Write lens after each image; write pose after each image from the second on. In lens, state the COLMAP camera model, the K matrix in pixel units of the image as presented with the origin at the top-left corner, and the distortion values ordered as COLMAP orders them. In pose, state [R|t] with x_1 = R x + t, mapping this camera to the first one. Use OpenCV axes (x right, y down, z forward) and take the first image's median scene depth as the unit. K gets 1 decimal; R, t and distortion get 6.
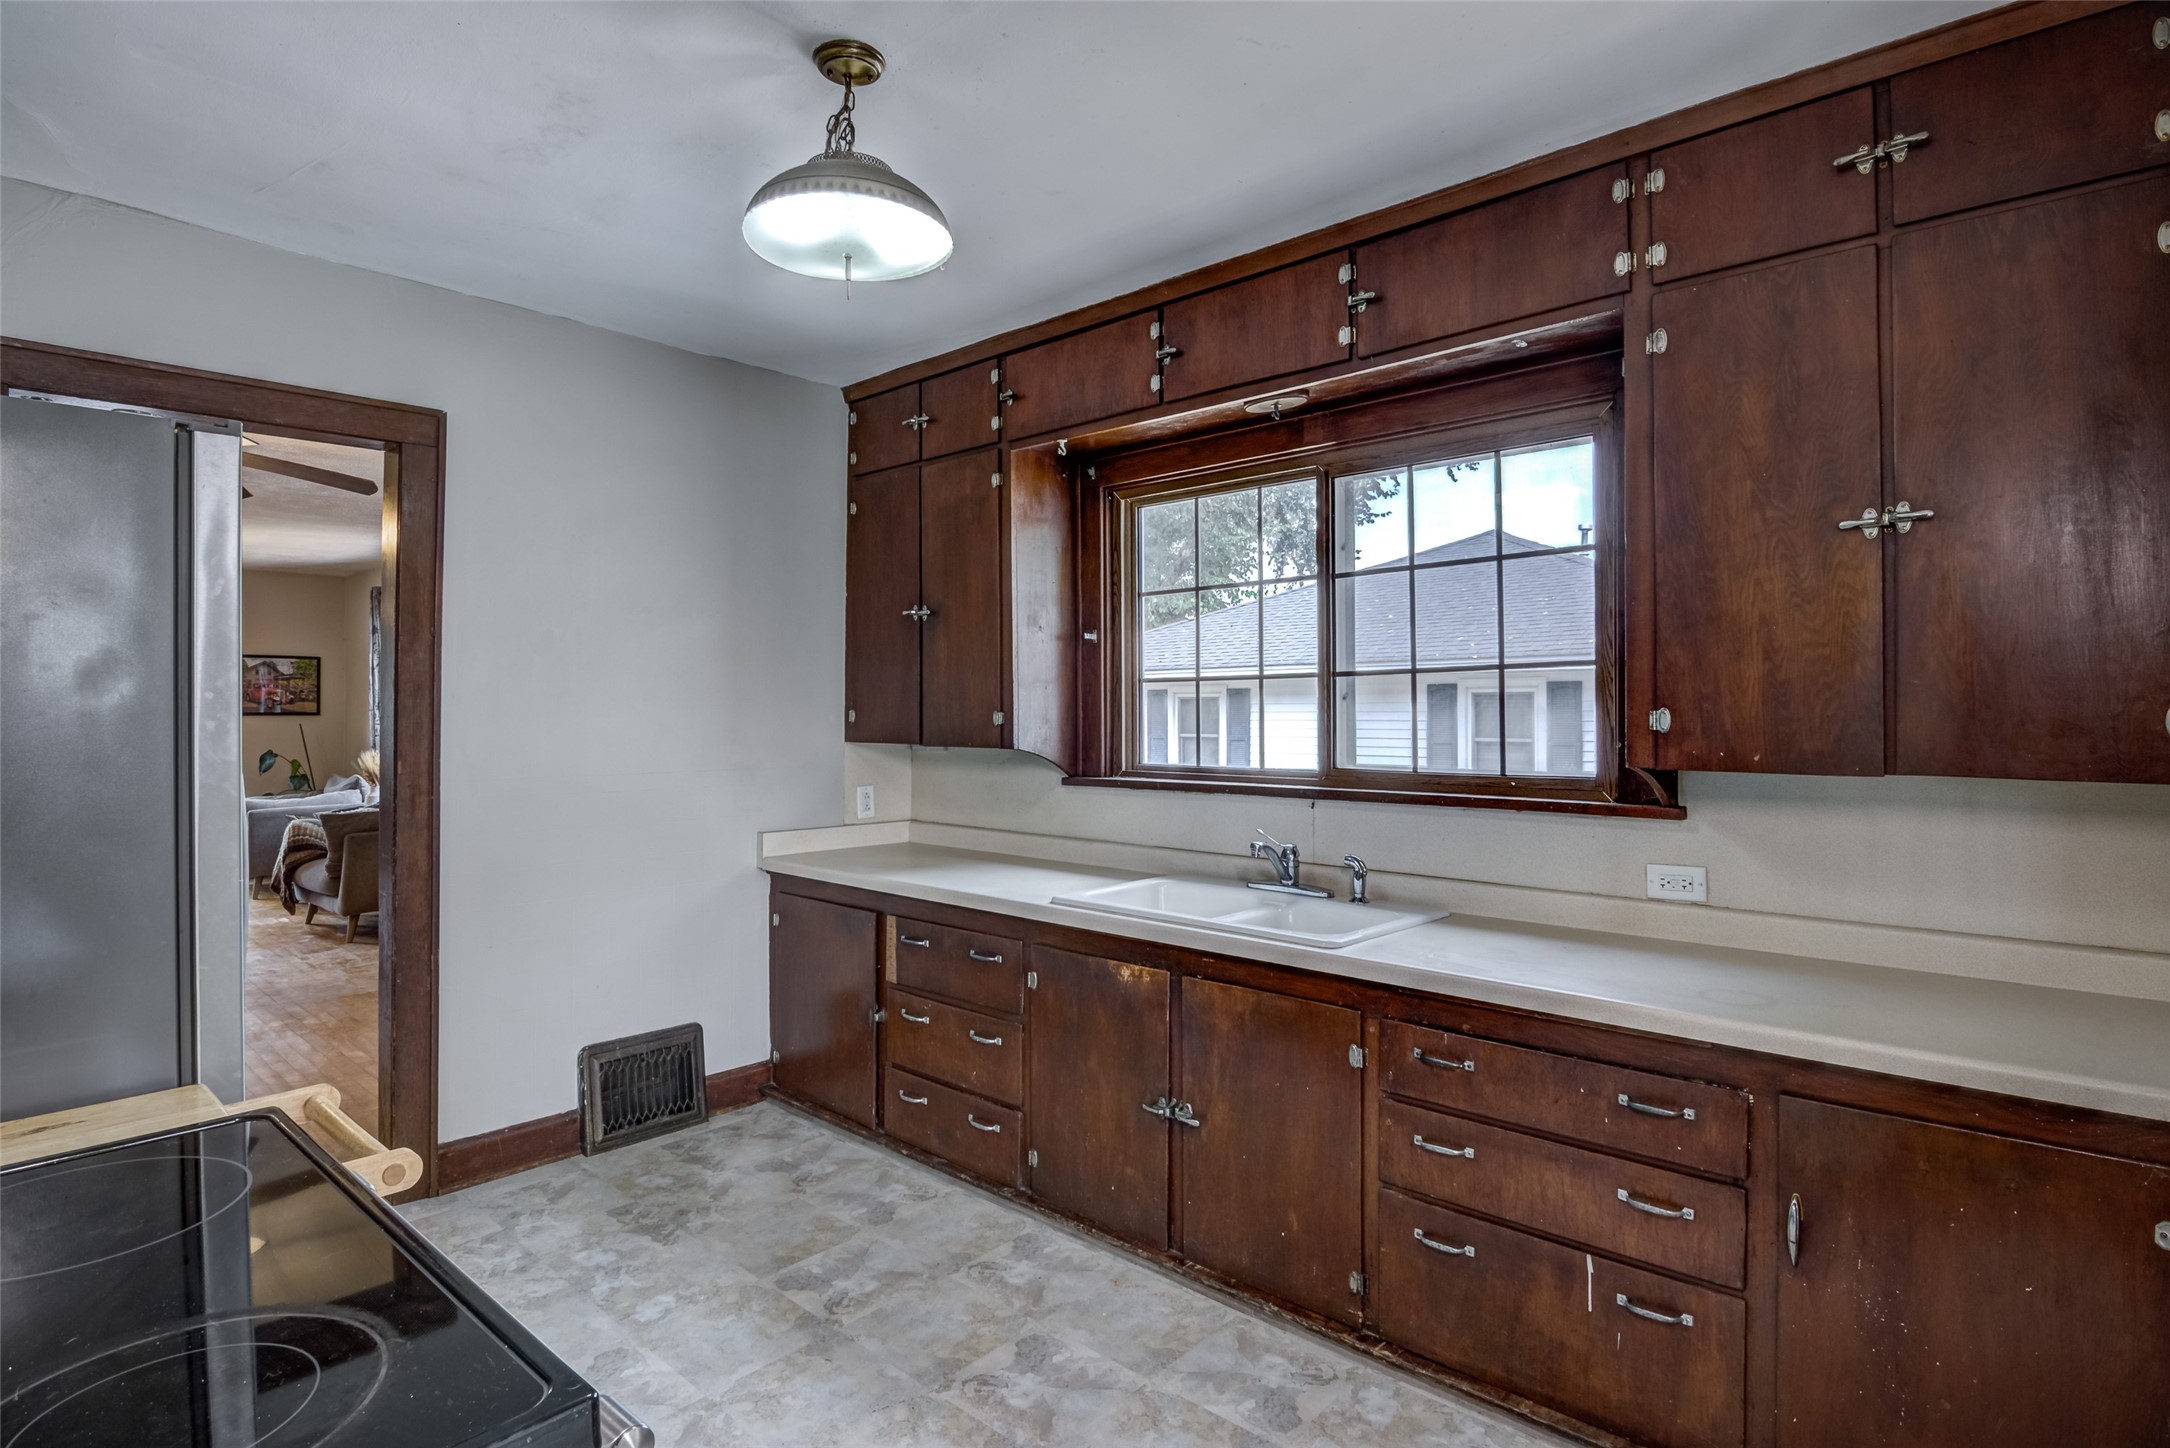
lens RADIAL K [[1129.4, 0, 1082.3], [0, 1129.4, 706.0], [0, 0, 1]] dist [-0.023155, -0.002690]
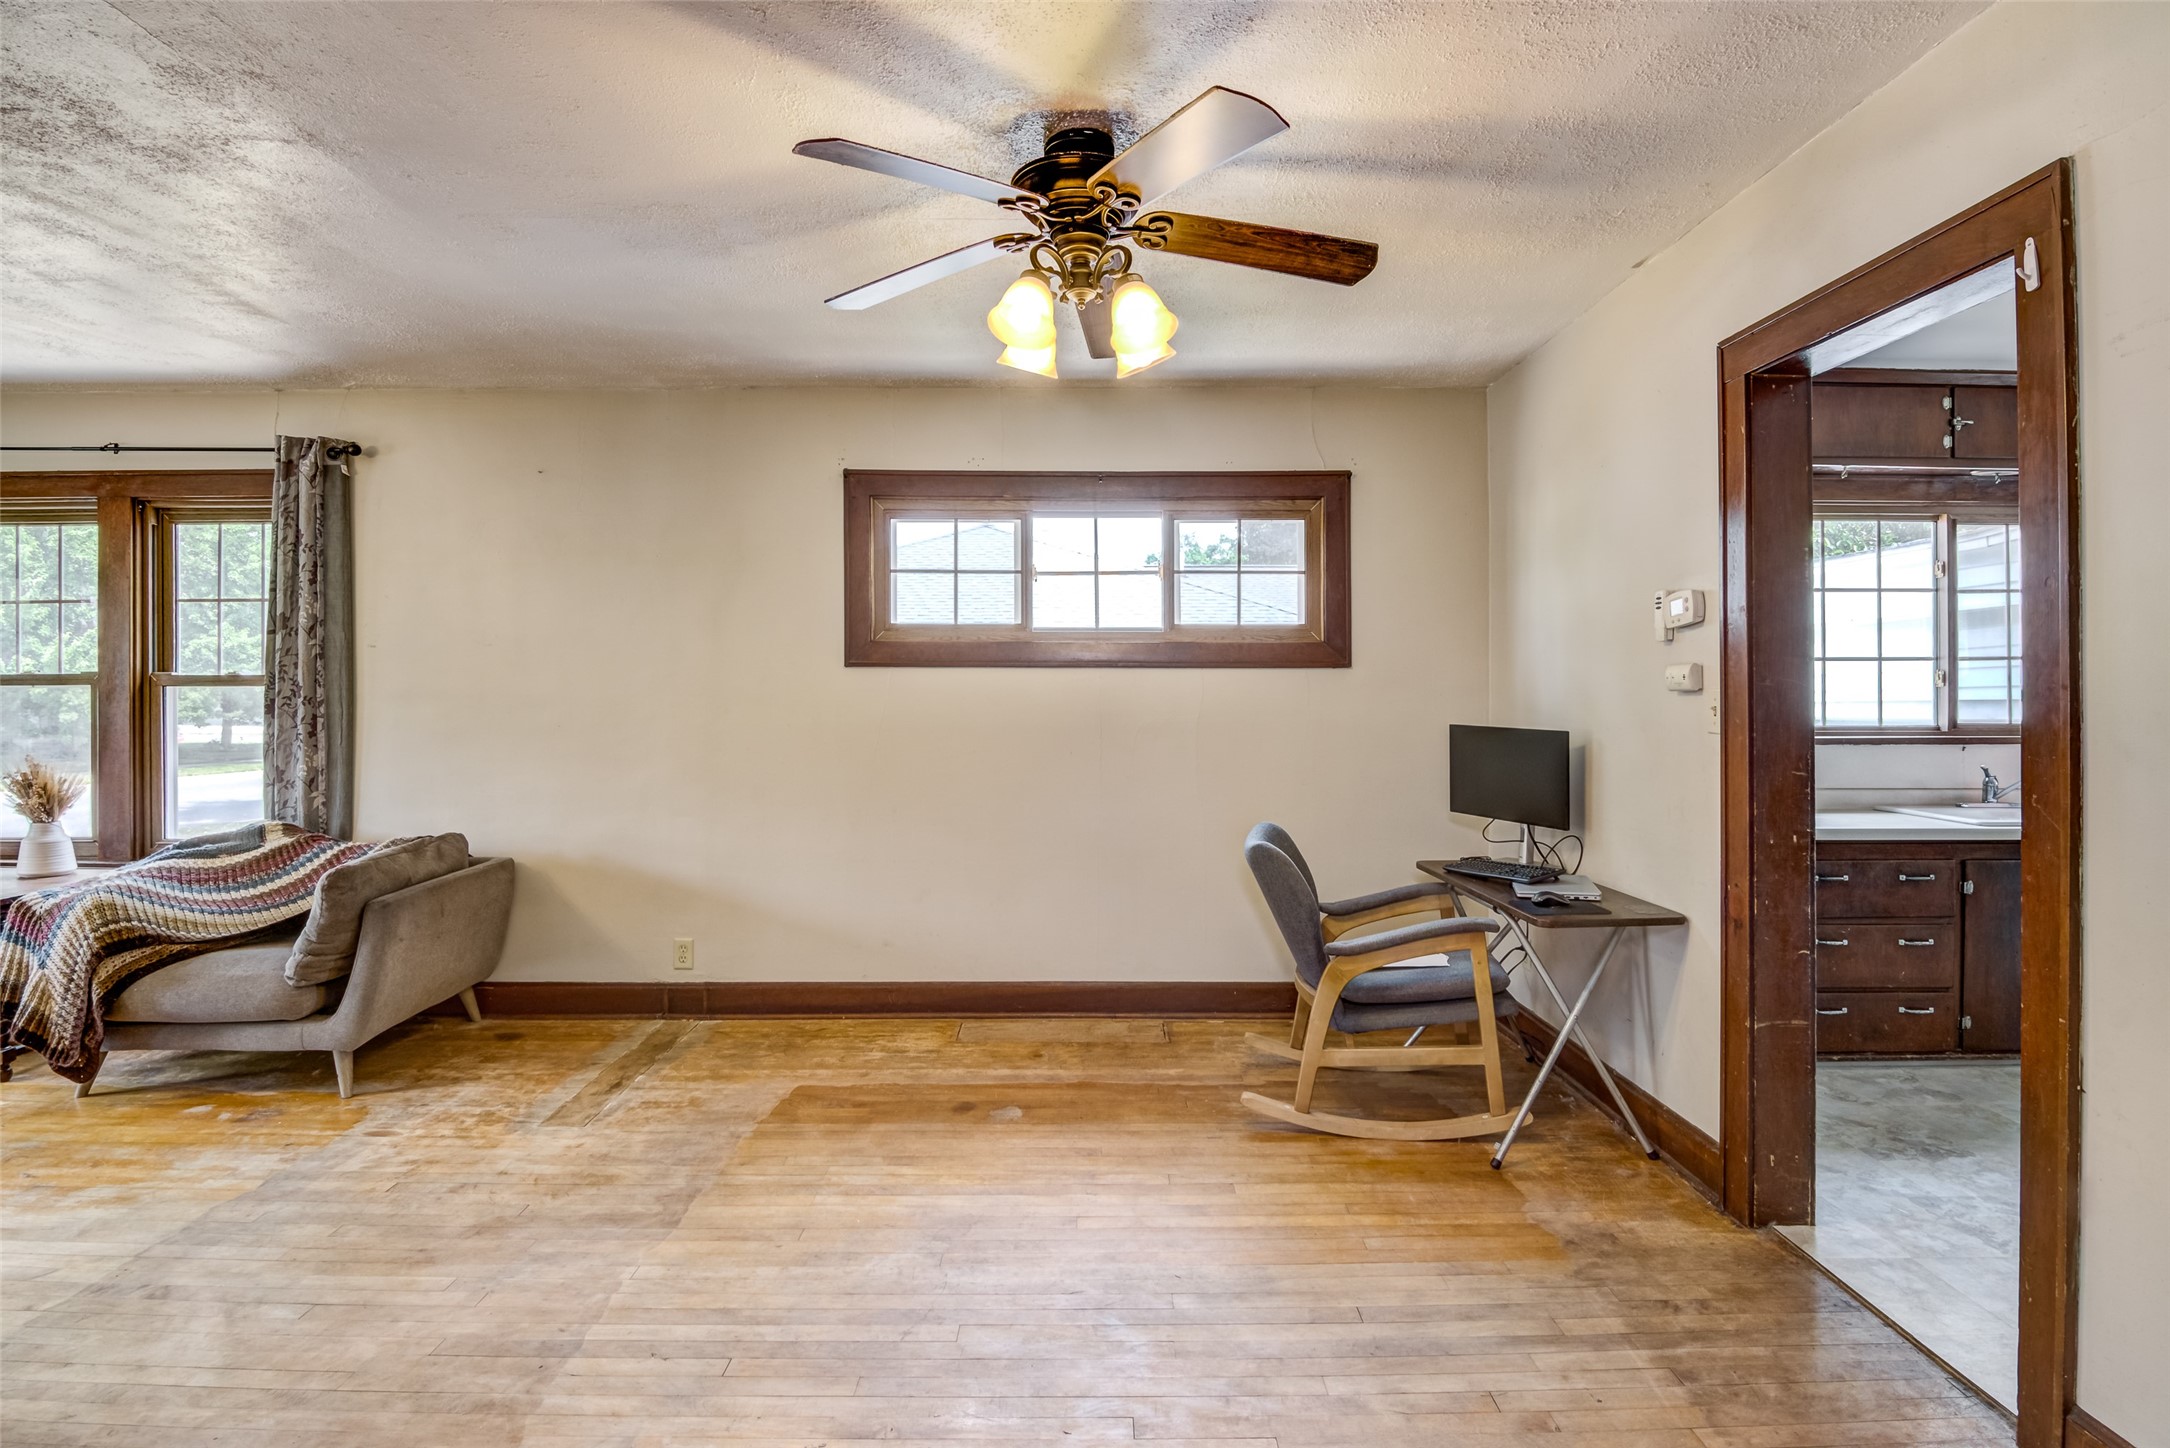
lens RADIAL K [[1129.4, 0, 1068.1], [0, 1129.4, 693.4], [0, 0, 1]] dist [-0.023155, -0.002690]
pose [[0.717580, 0.000879, 0.696476, -1.616335], [-0.004622, 0.999983, 0.003499, 0.017674], [-0.696461, -0.005730, 0.717572, 0.769012]]
